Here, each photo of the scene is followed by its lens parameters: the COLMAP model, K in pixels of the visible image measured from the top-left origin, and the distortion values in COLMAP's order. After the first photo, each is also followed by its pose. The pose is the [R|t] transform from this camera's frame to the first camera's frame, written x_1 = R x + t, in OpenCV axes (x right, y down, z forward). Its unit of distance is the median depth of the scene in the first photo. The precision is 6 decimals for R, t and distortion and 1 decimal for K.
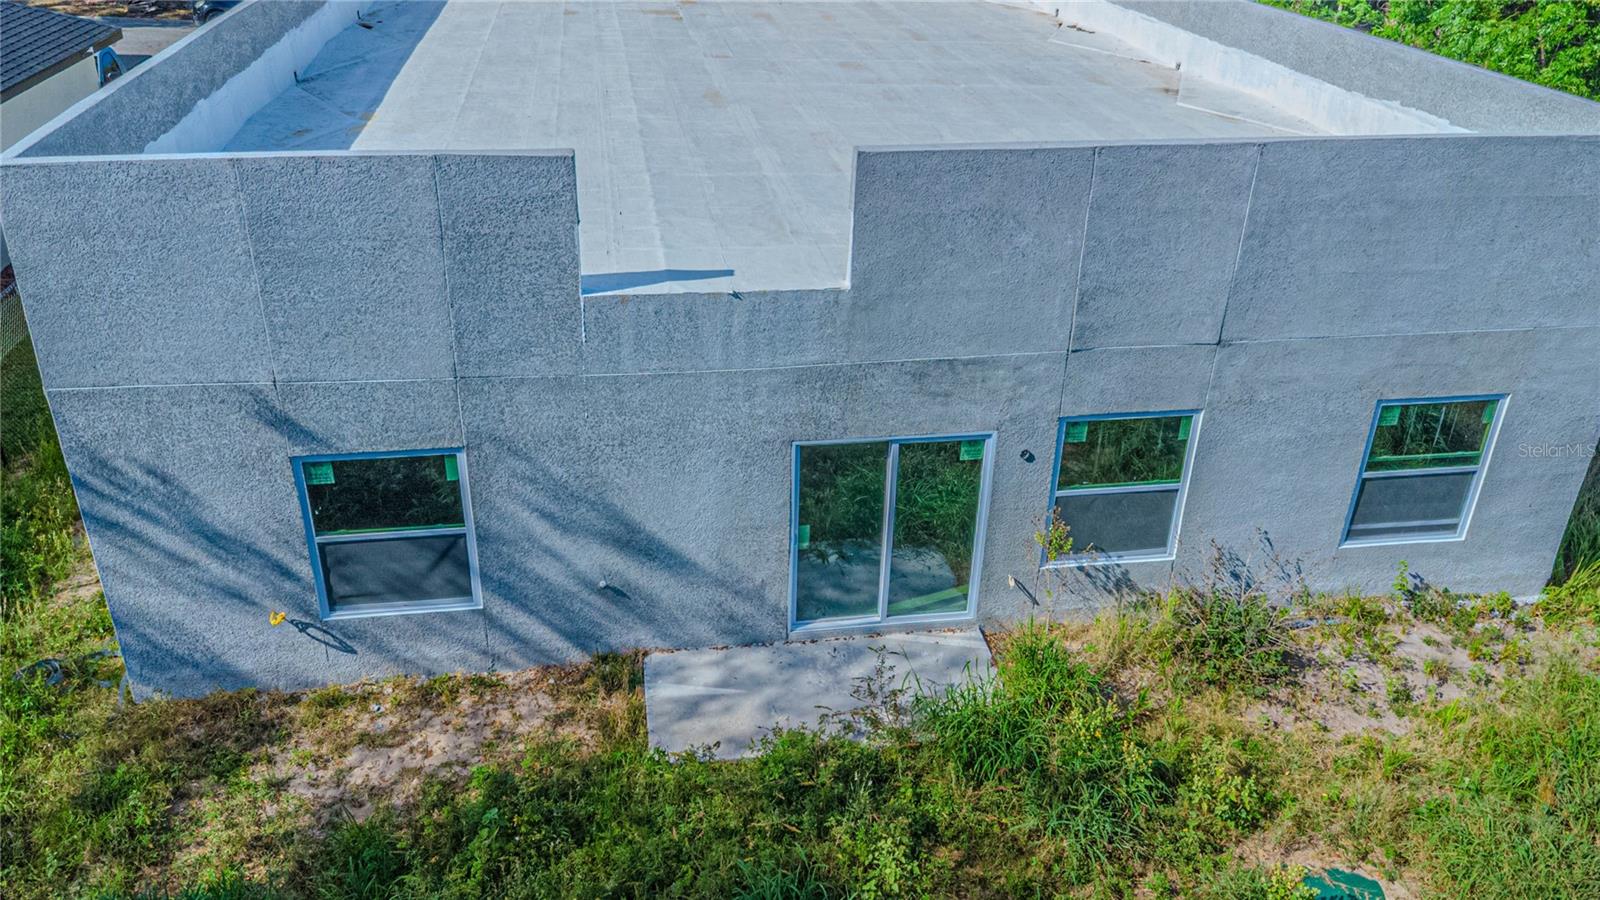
lens RADIAL K [[1159.2, 0, 803.4], [0, 1159.2, 447.8], [0, 0, 1]] dist [0.044414, -0.059736]
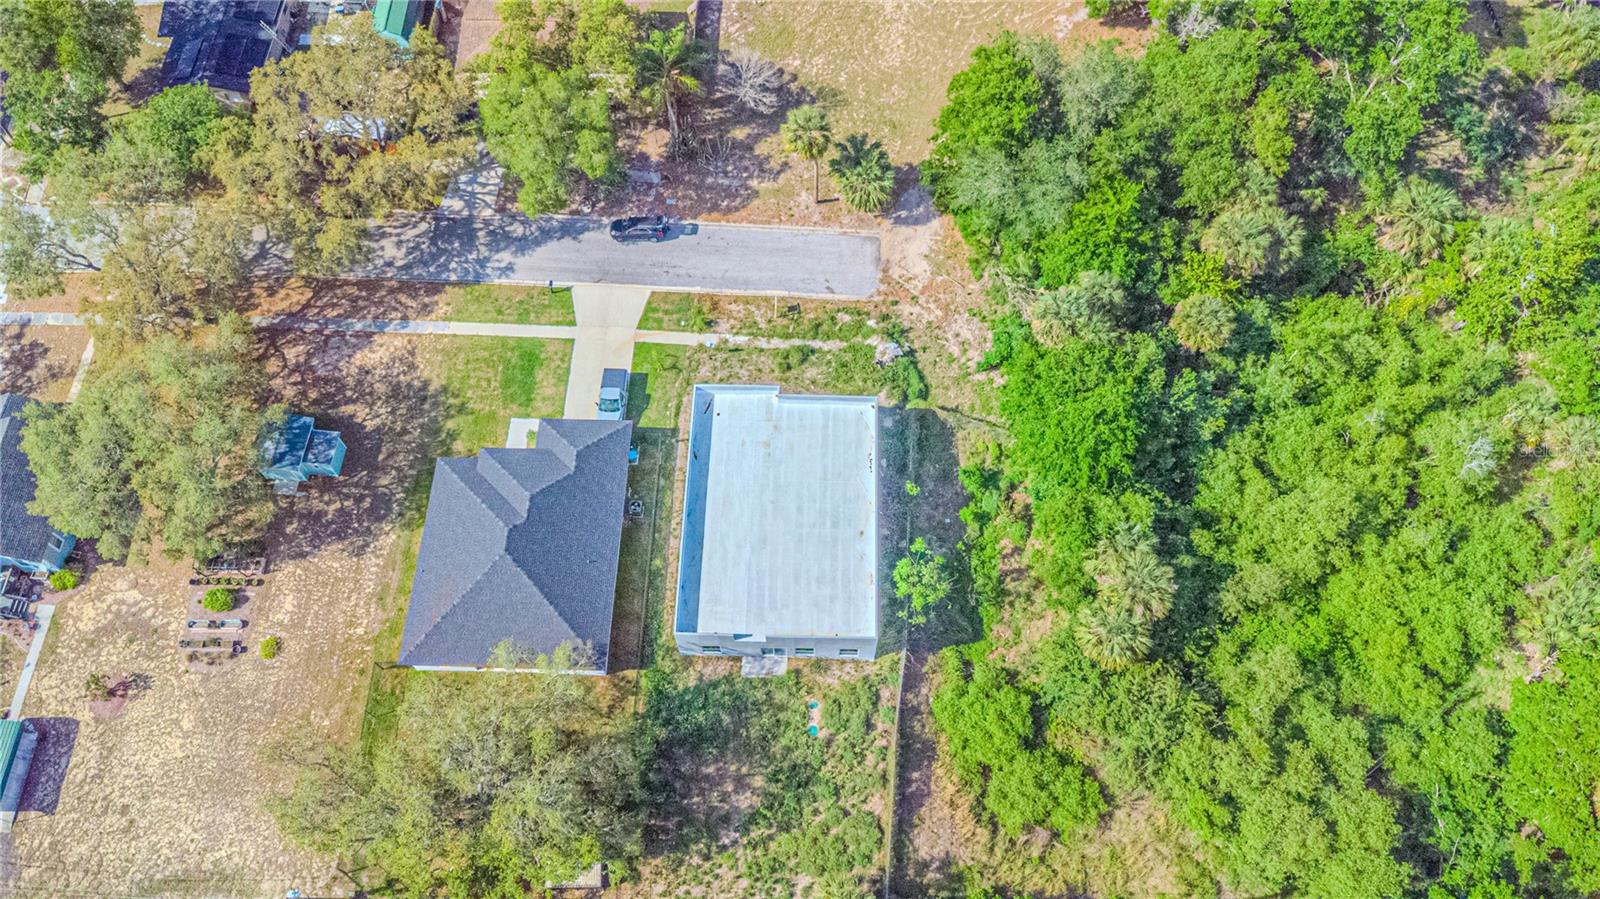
lens RADIAL K [[1159.2, 0, 794.8], [0, 1159.2, 455.0], [0, 0, 1]] dist [0.044414, -0.059736]
pose [[0.982903, 0.149736, -0.107147, 0.878289], [-0.056721, 0.799872, 0.597484, -5.817989], [0.175169, -0.581191, 0.794690, -4.510178]]
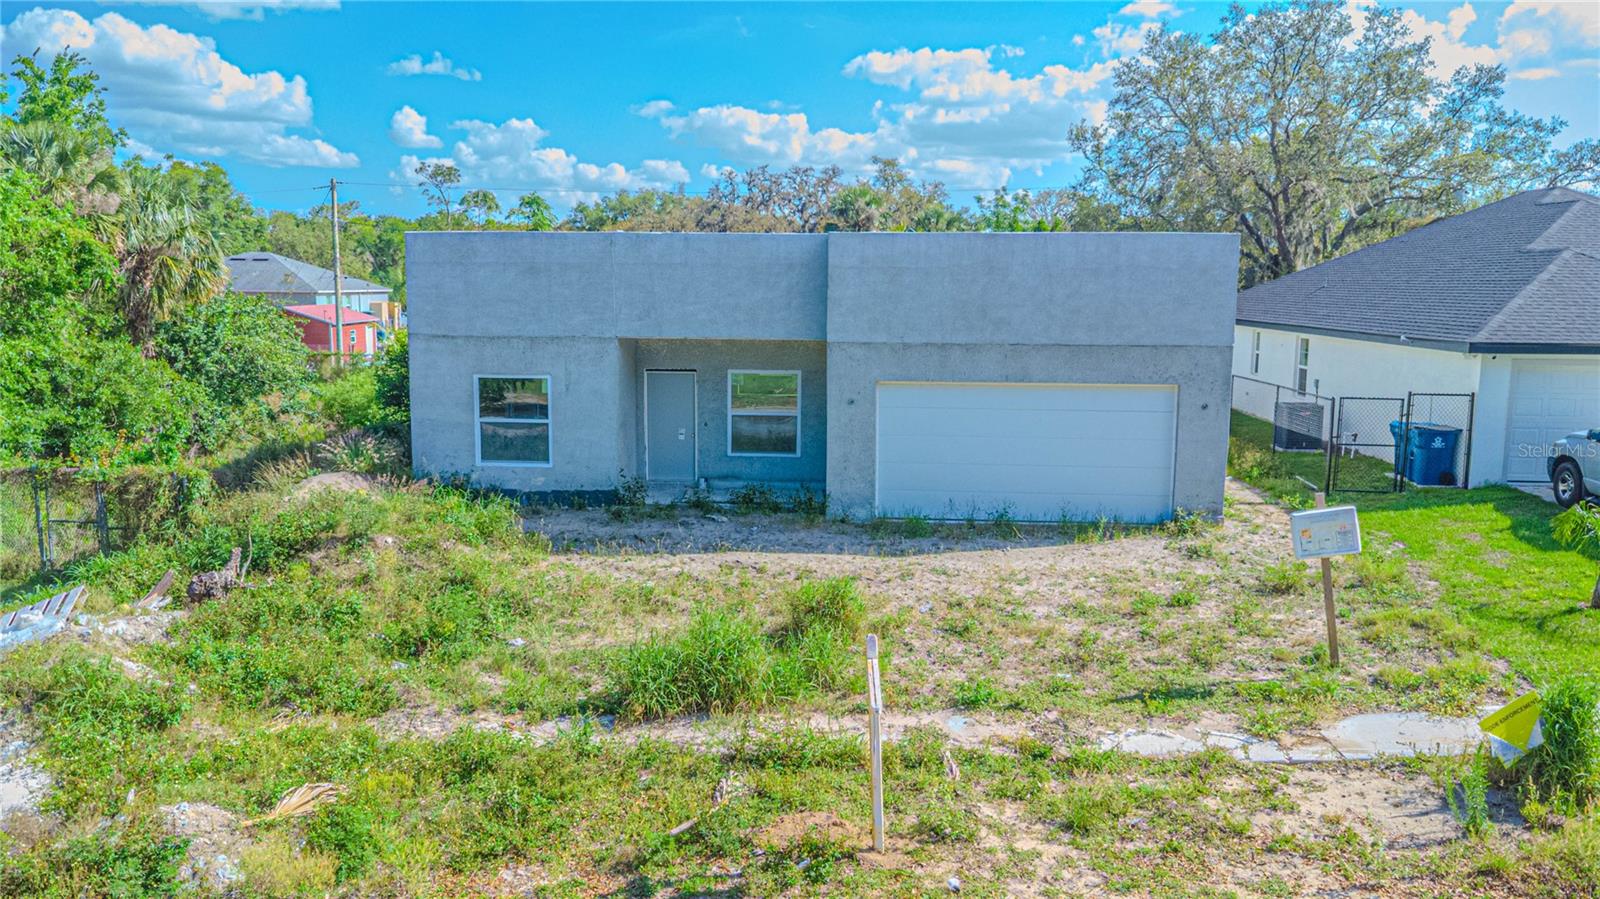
lens RADIAL K [[1159.2, 0, 798.3], [0, 1159.2, 443.4], [0, 0, 1]] dist [0.044414, -0.059736]
pose [[-0.976138, -0.054693, 0.210152, -0.583046], [0.074873, 0.823648, 0.562137, -1.851087], [-0.203837, 0.564458, -0.799899, 4.262158]]
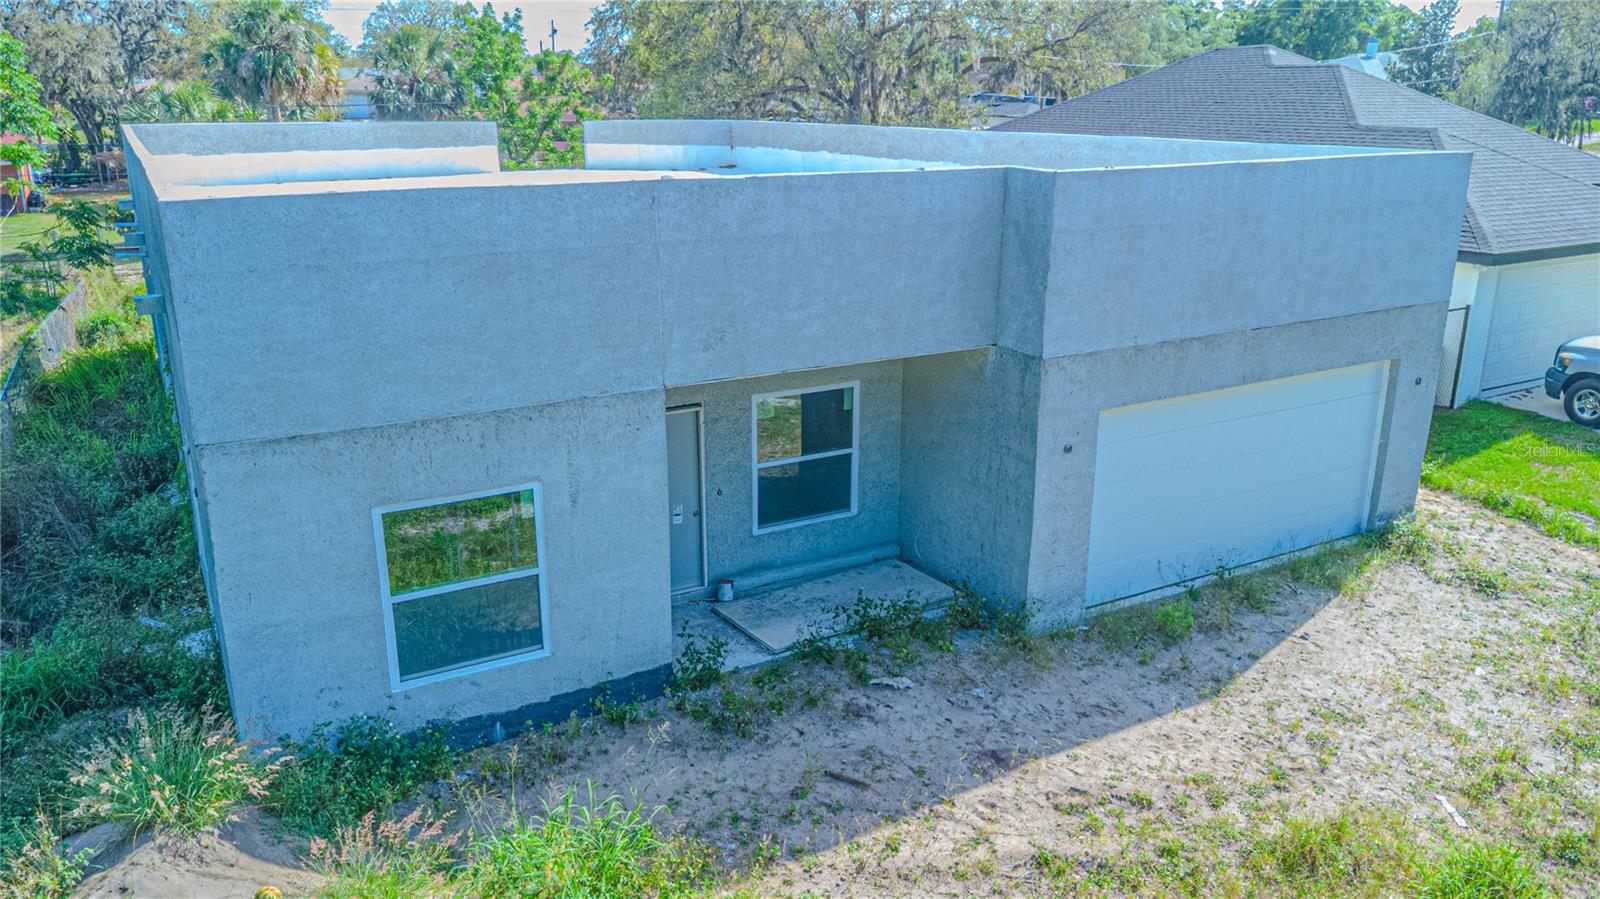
lens RADIAL K [[1159.2, 0, 800.4], [0, 1159.2, 446.9], [0, 0, 1]] dist [0.044414, -0.059736]
pose [[-0.933889, 0.087290, -0.346745, 0.378556], [-0.175428, 0.733153, 0.657047, -1.558900], [0.311571, 0.674438, -0.669371, 3.394871]]
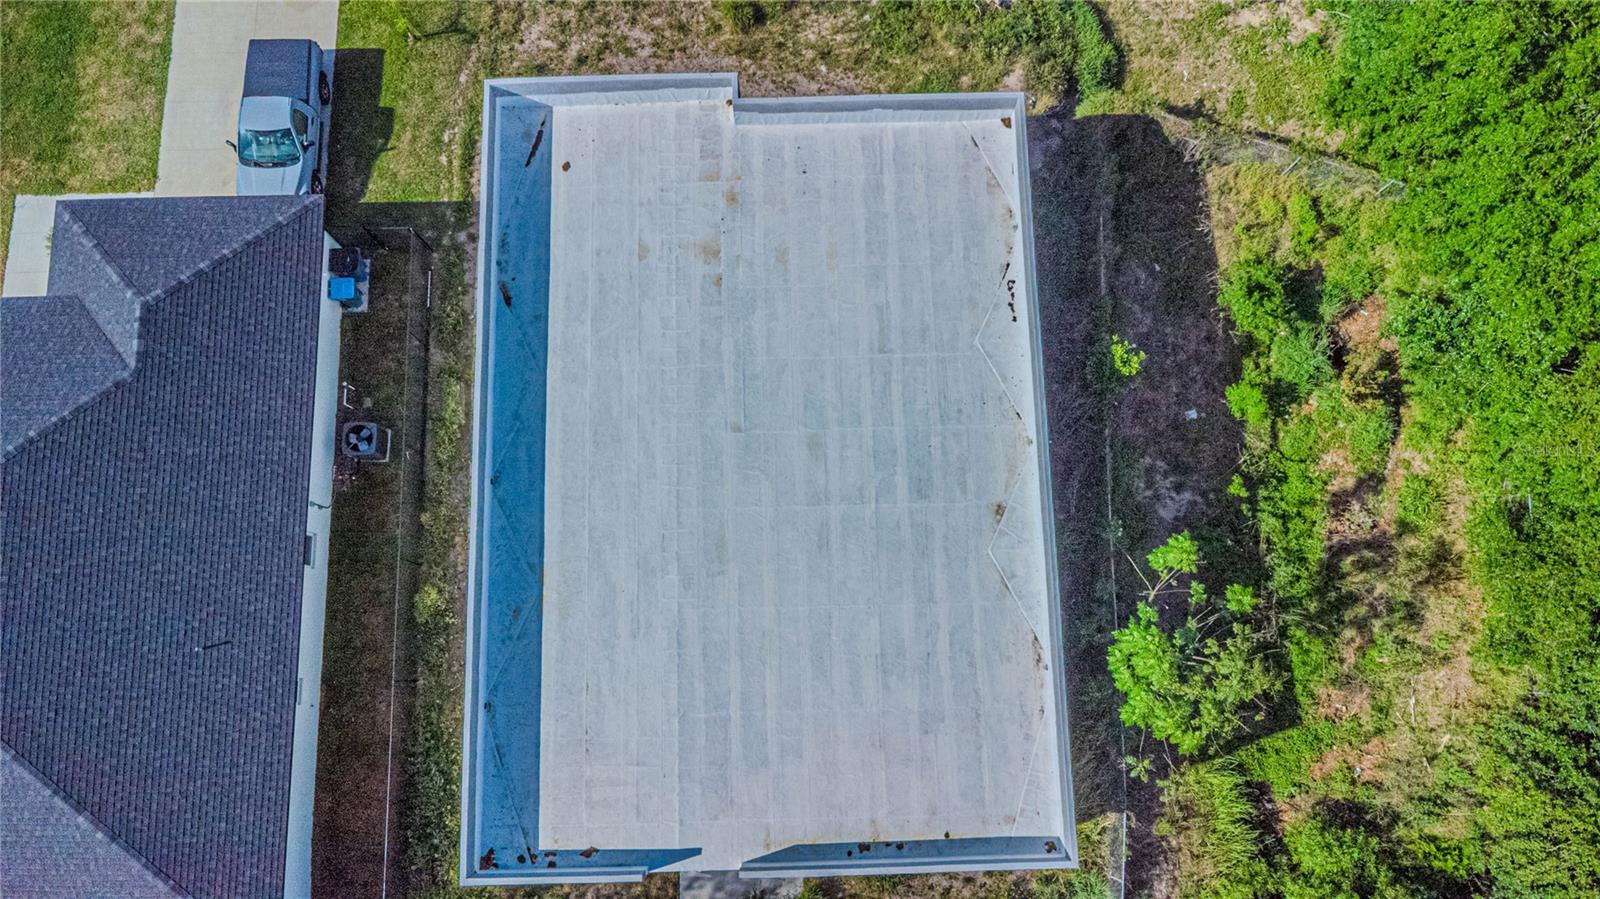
lens RADIAL K [[1159.2, 0, 799.1], [0, 1159.2, 448.3], [0, 0, 1]] dist [0.044414, -0.059736]
pose [[0.991797, 0.119415, -0.045586, 0.174165], [-0.037410, 0.612214, 0.789807, -2.829382], [0.122223, -0.781623, 0.611659, 0.080569]]
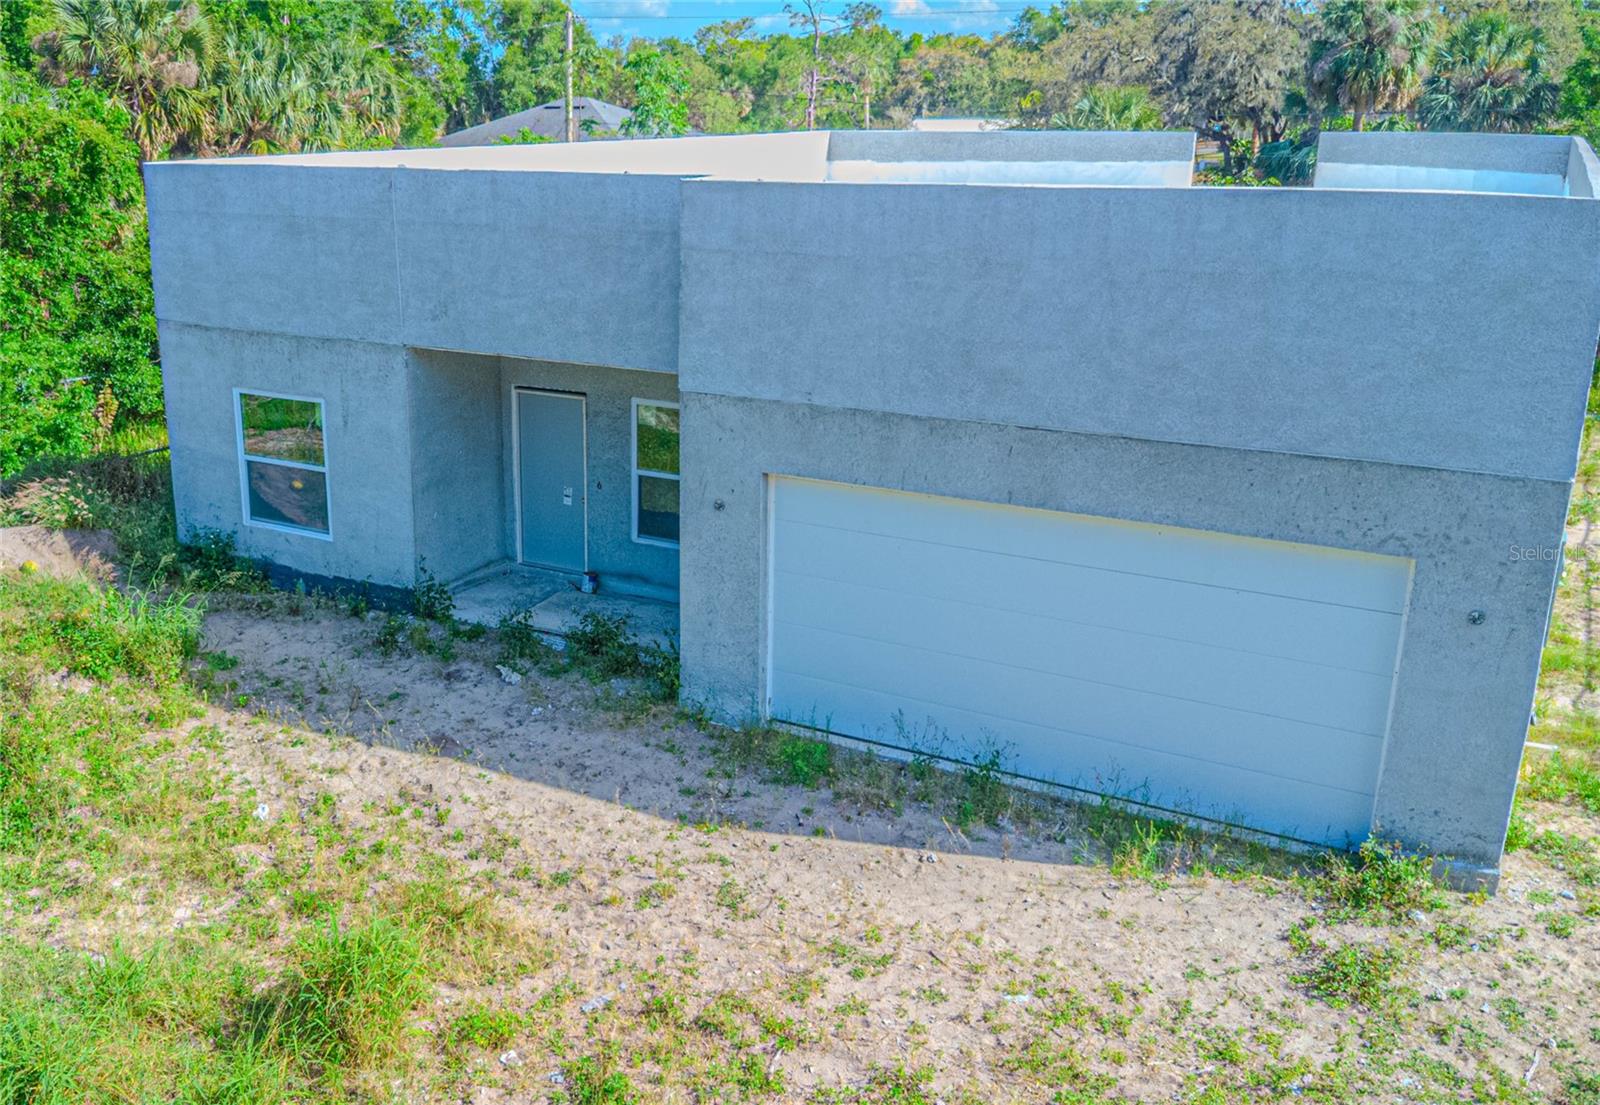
lens RADIAL K [[1458.9, 0, 614.8], [0, 1458.9, 536.2], [0, 0, 1]] dist [0.015054, 0.000000]
pose [[-0.761793, -0.195653, 0.617569, -0.974979], [0.284410, 0.755510, 0.590183, -1.586408], [-0.582051, 0.625240, -0.519896, 3.422365]]
